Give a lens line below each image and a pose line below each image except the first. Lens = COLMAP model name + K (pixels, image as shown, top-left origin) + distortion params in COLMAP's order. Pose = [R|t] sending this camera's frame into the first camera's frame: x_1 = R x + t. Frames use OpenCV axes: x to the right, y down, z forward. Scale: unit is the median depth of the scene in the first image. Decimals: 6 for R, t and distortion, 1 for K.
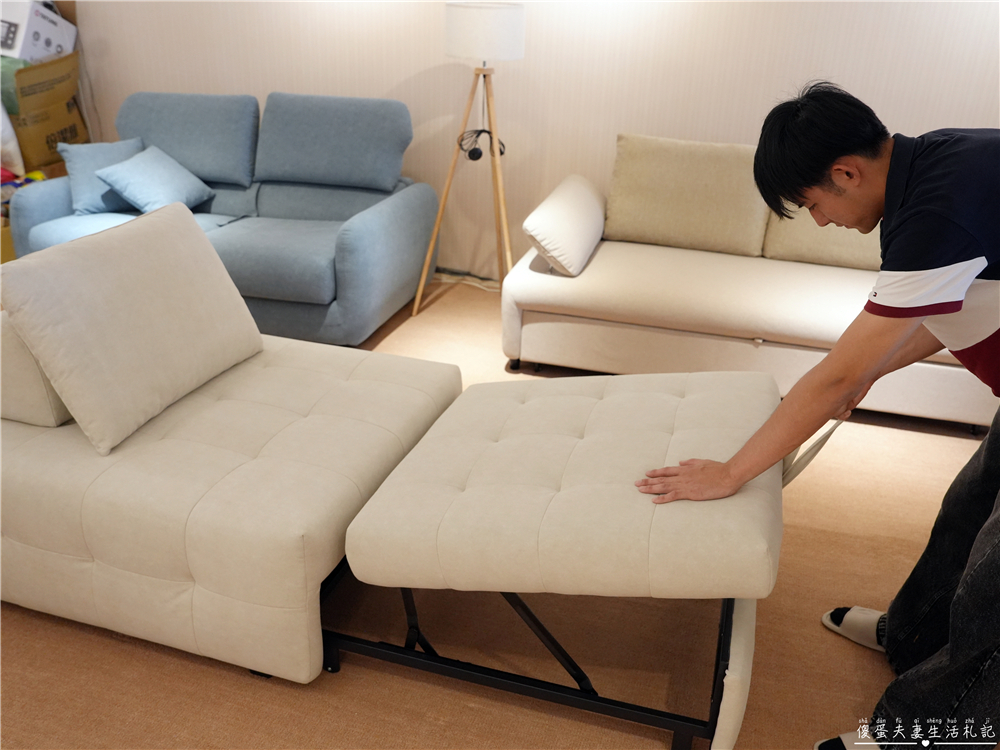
lens RADIAL K [[842.8, 0, 500.0], [0, 842.8, 375.0], [0, 0, 1]] dist [-0.052362, 0.016935]
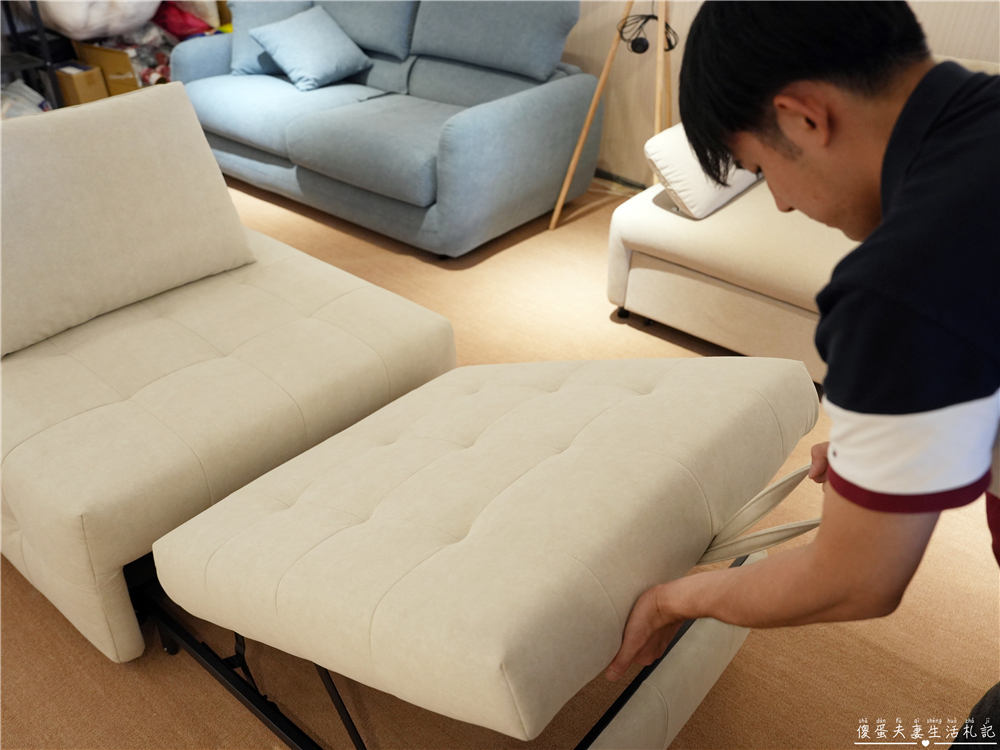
lens RADIAL K [[842.8, 0, 500.0], [0, 842.8, 375.0], [0, 0, 1]] dist [-0.052362, 0.016935]
pose [[0.922723, 0.209619, -0.323484, 0.172741], [-0.160493, 0.971932, 0.172017, -0.069464], [0.350462, -0.106807, 0.930467, 0.164771]]
